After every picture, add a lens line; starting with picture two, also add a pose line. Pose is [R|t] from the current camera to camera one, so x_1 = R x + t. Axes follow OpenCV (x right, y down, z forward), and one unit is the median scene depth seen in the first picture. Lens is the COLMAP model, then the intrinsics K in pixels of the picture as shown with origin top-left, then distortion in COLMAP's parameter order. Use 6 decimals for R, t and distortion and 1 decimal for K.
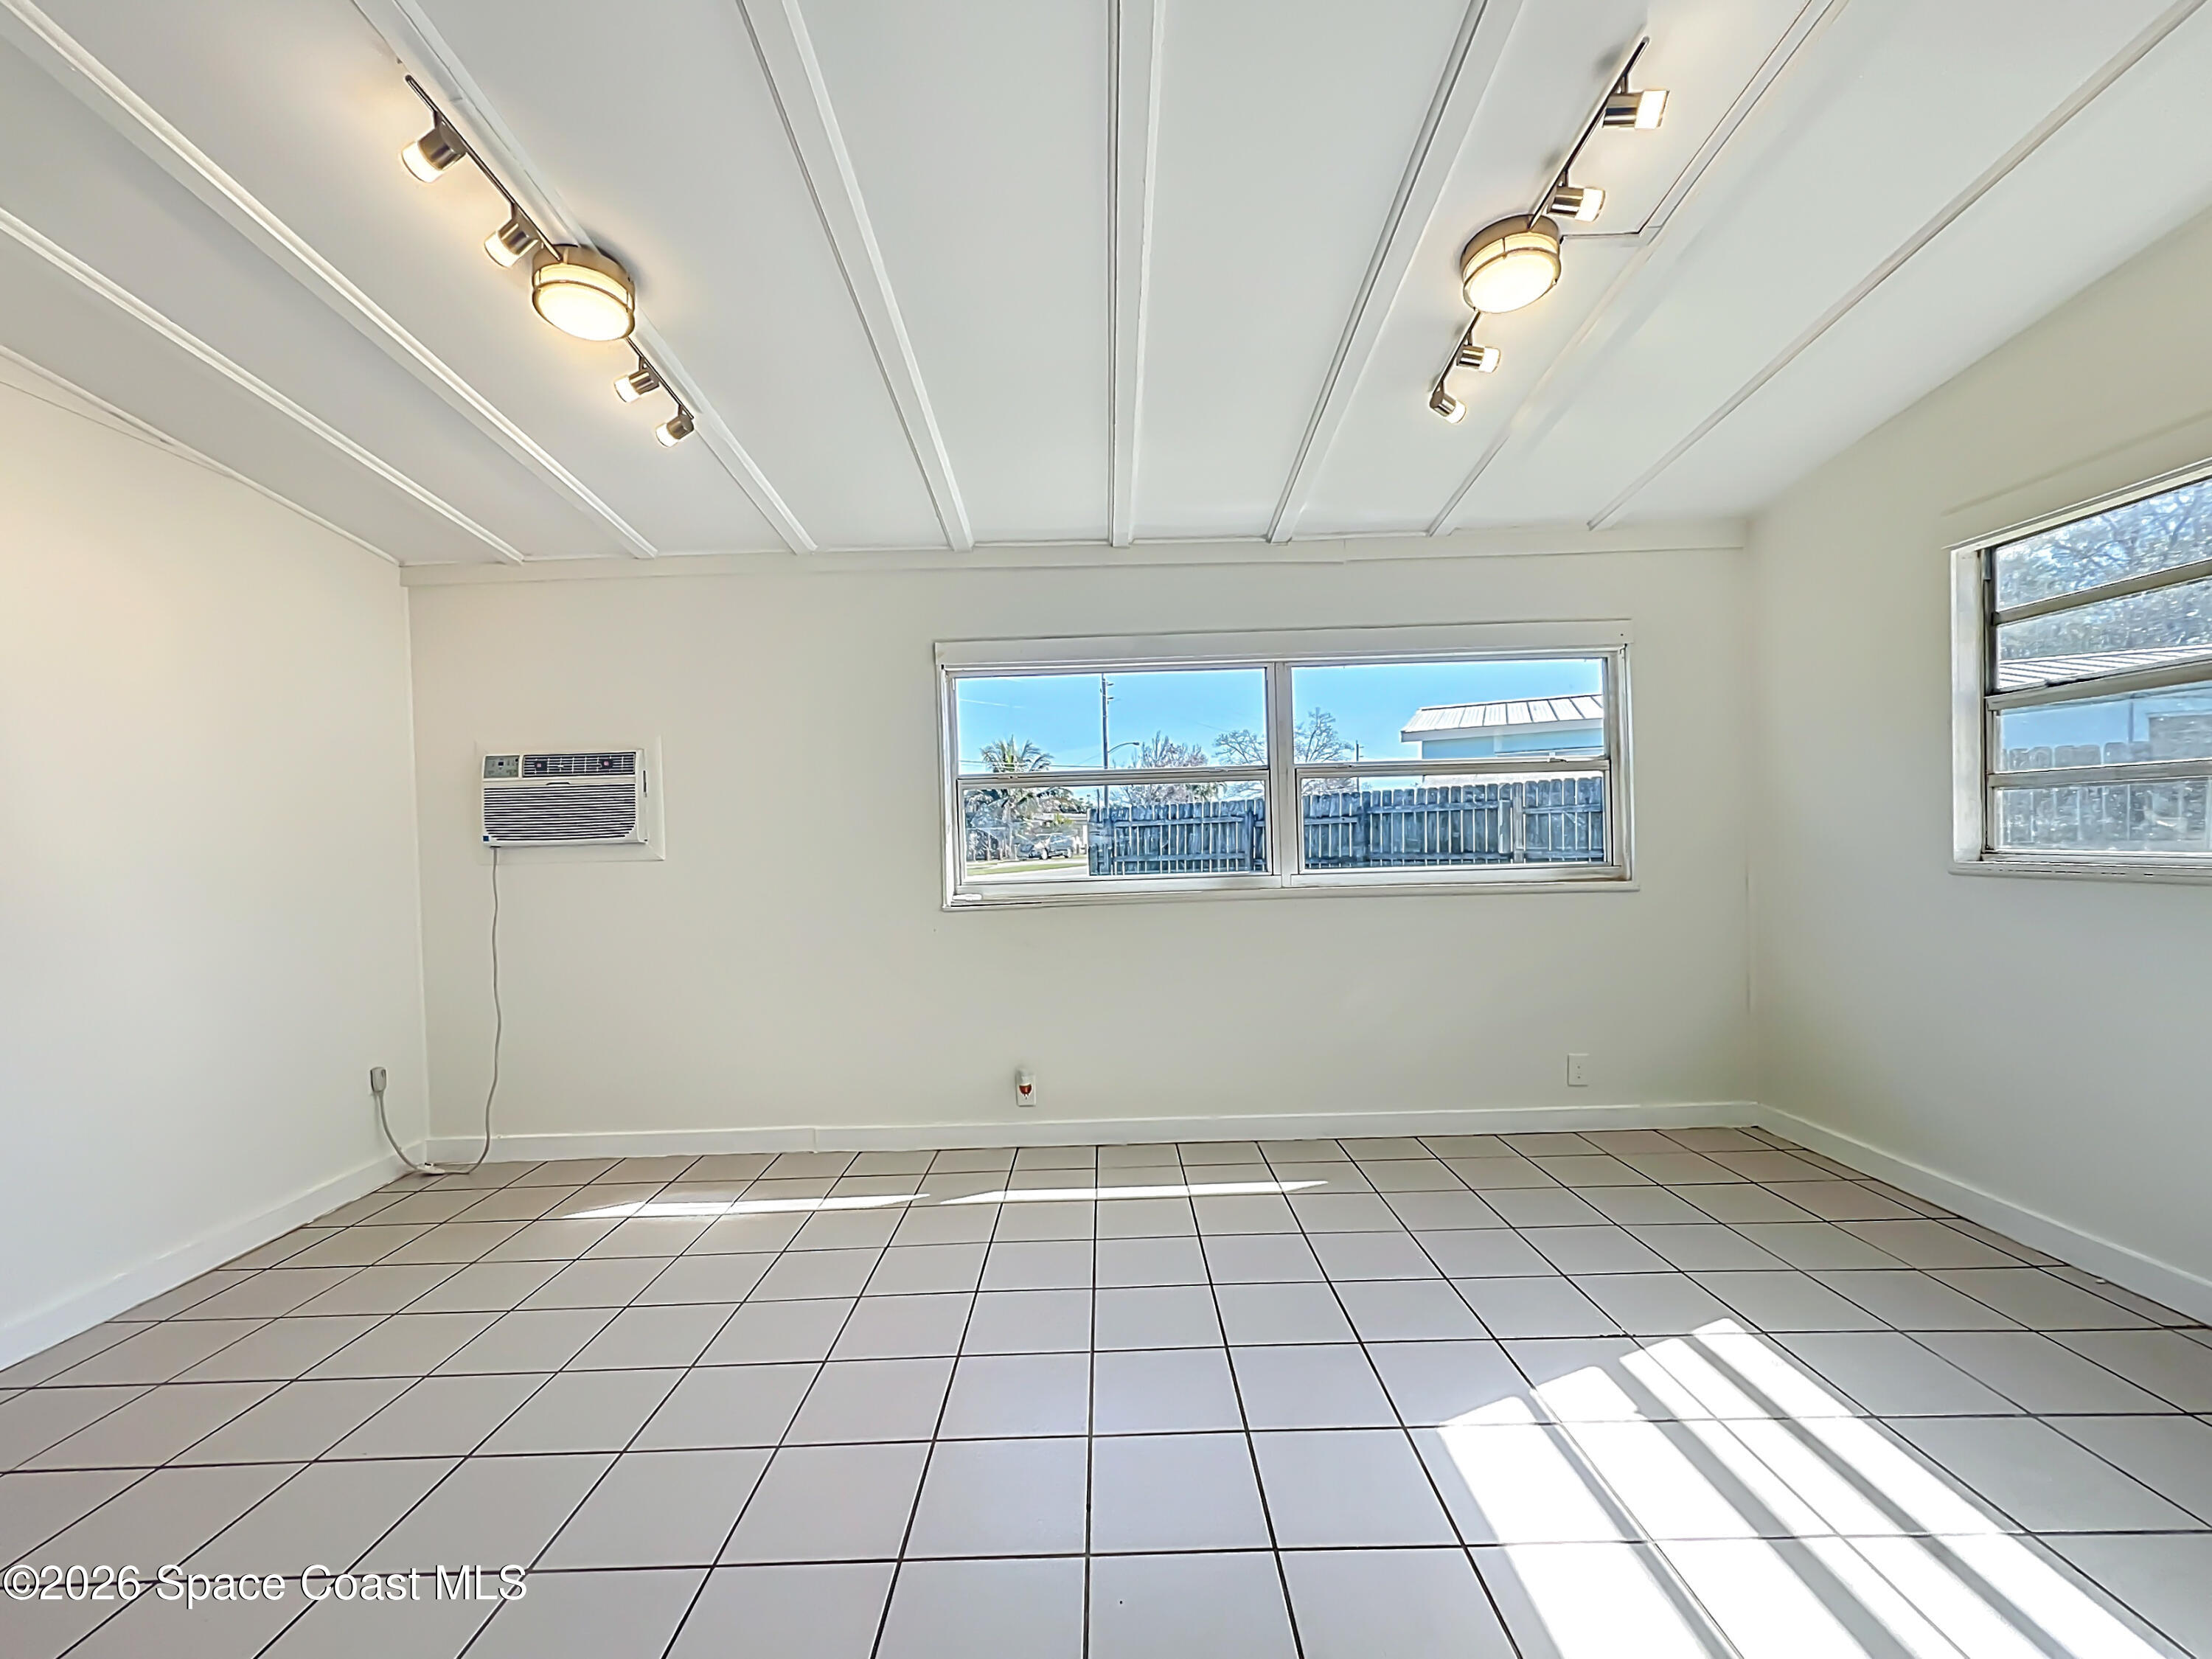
lens RADIAL K [[882.9, 0, 1101.5], [0, 882.9, 829.8], [0, 0, 1]] dist [0.001755, 0.000048]
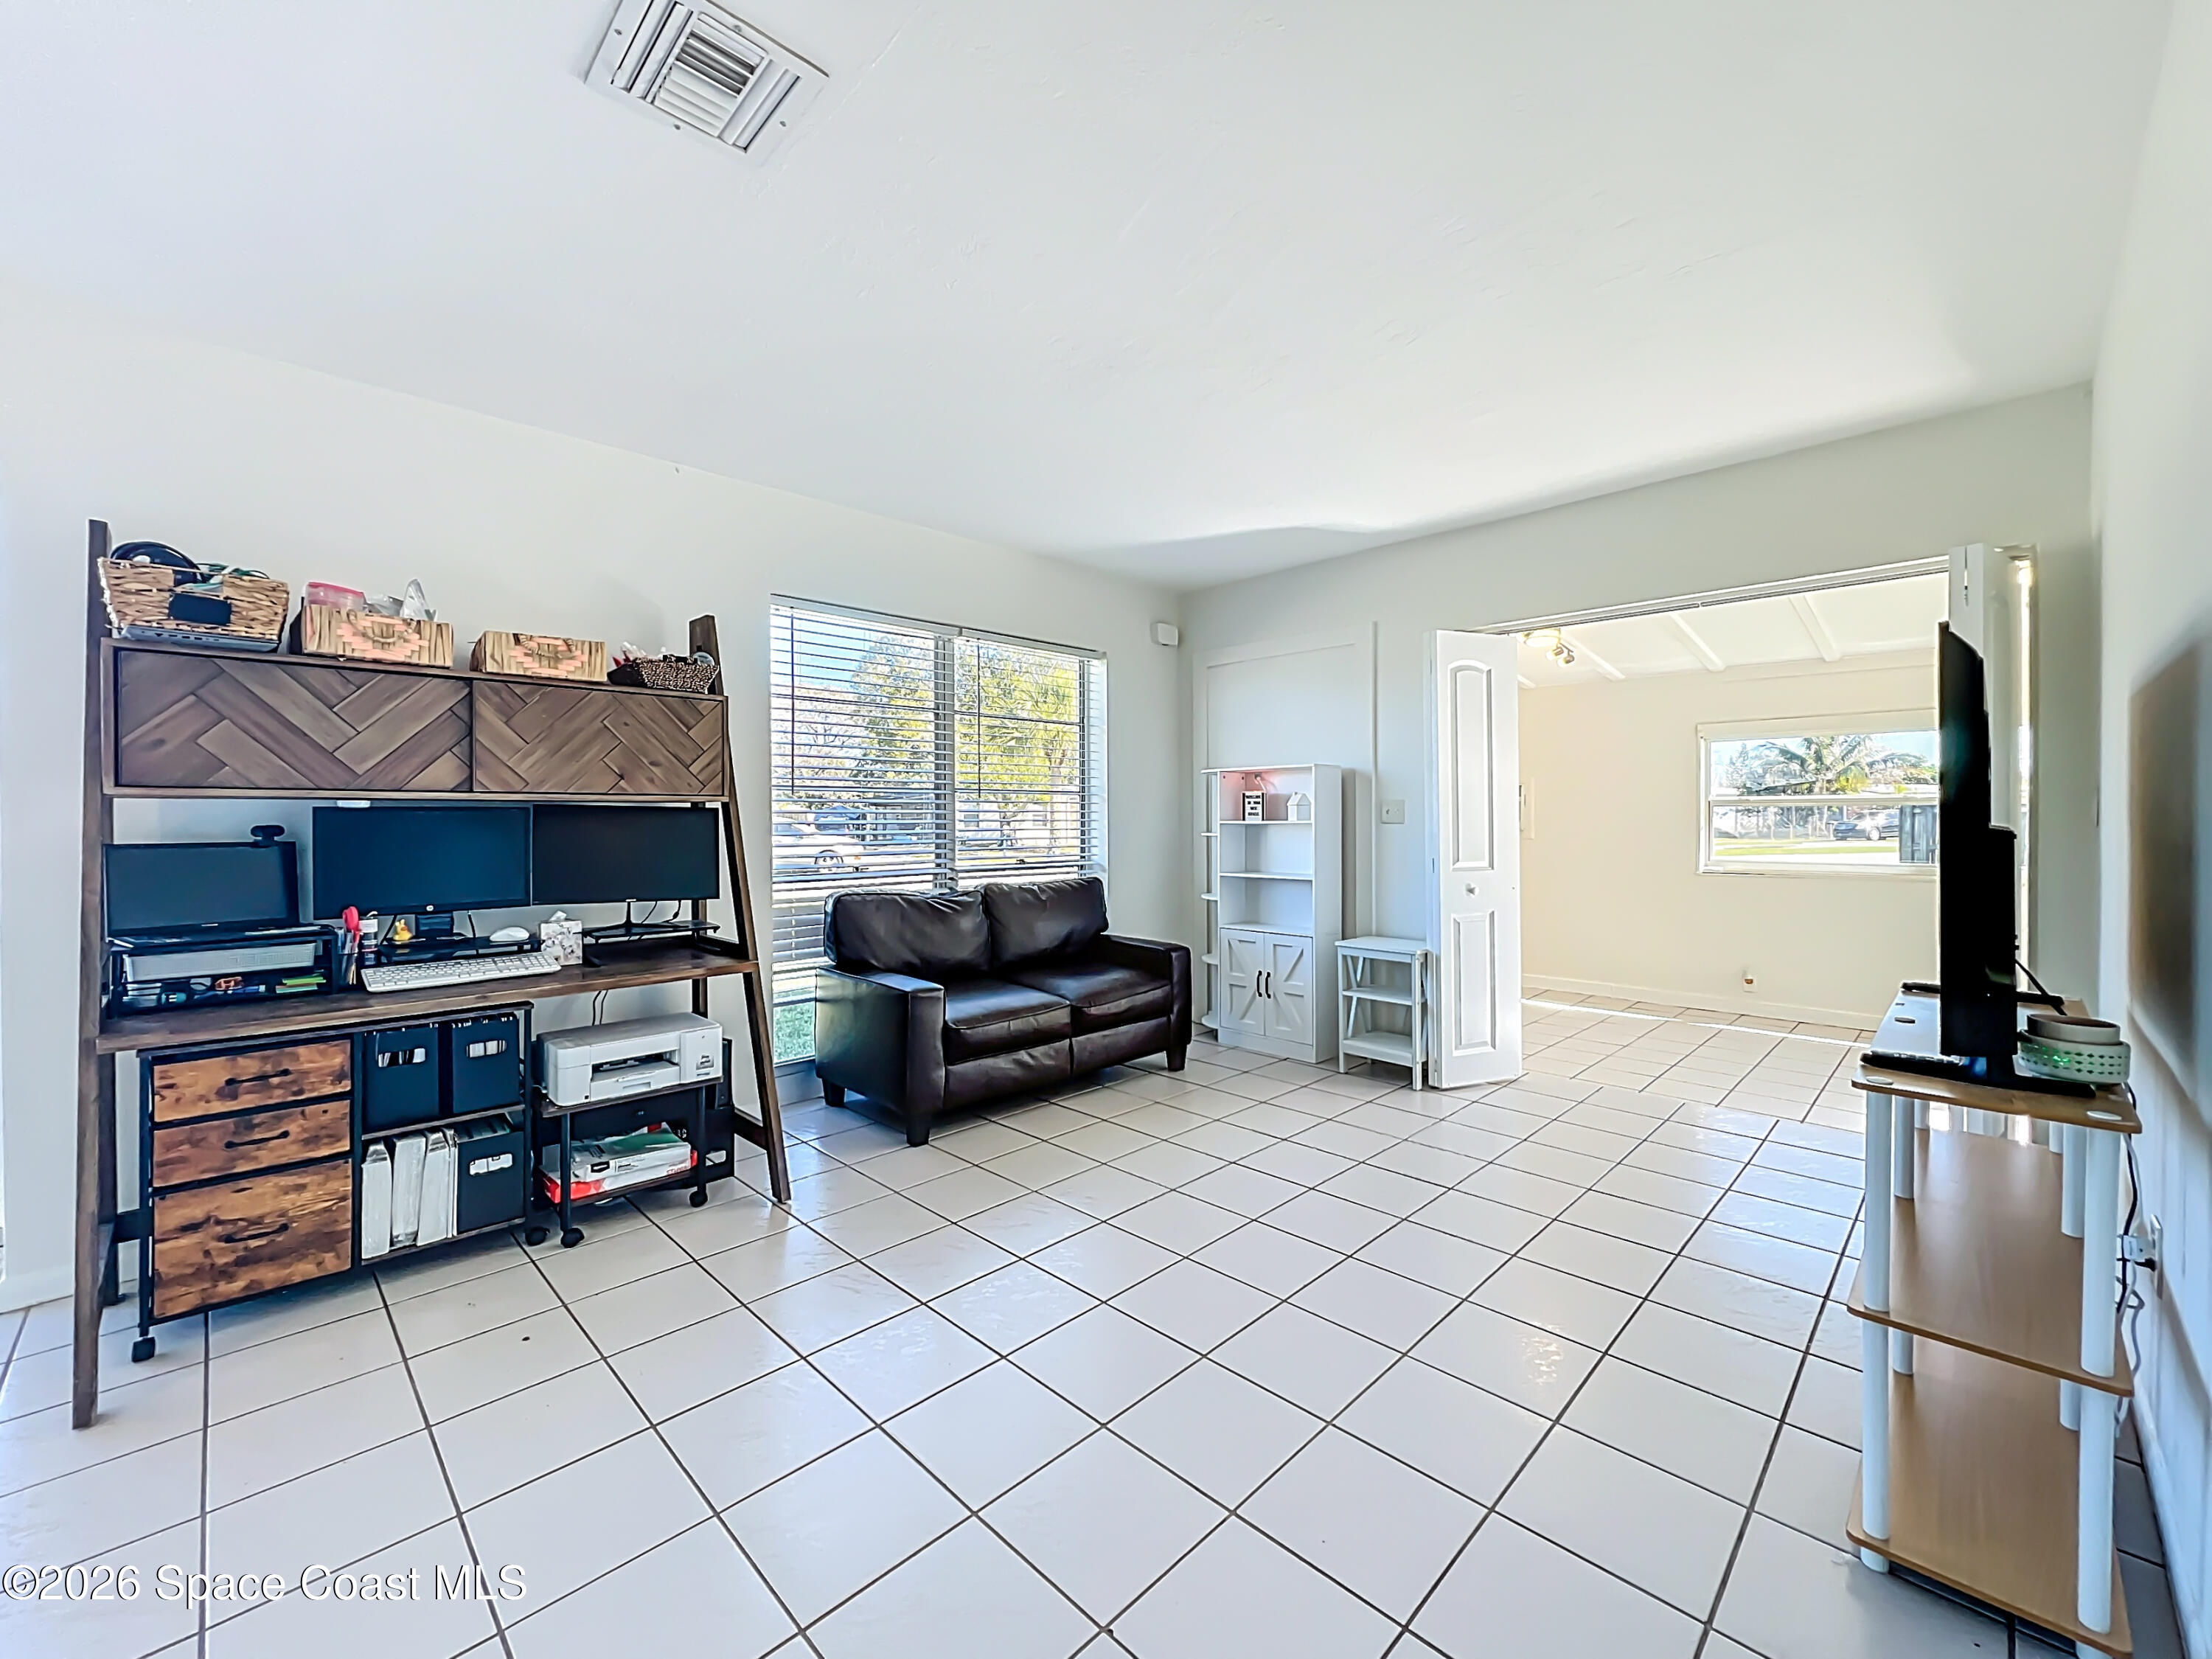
lens RADIAL K [[882.9, 0, 1101.5], [0, 882.9, 829.8], [0, 0, 1]] dist [0.001755, 0.000048]
pose [[0.694618, 0.037525, -0.718400, 0.265031], [-0.008605, 0.999001, 0.043862, -0.067396], [0.719328, -0.024286, 0.694246, -1.106849]]
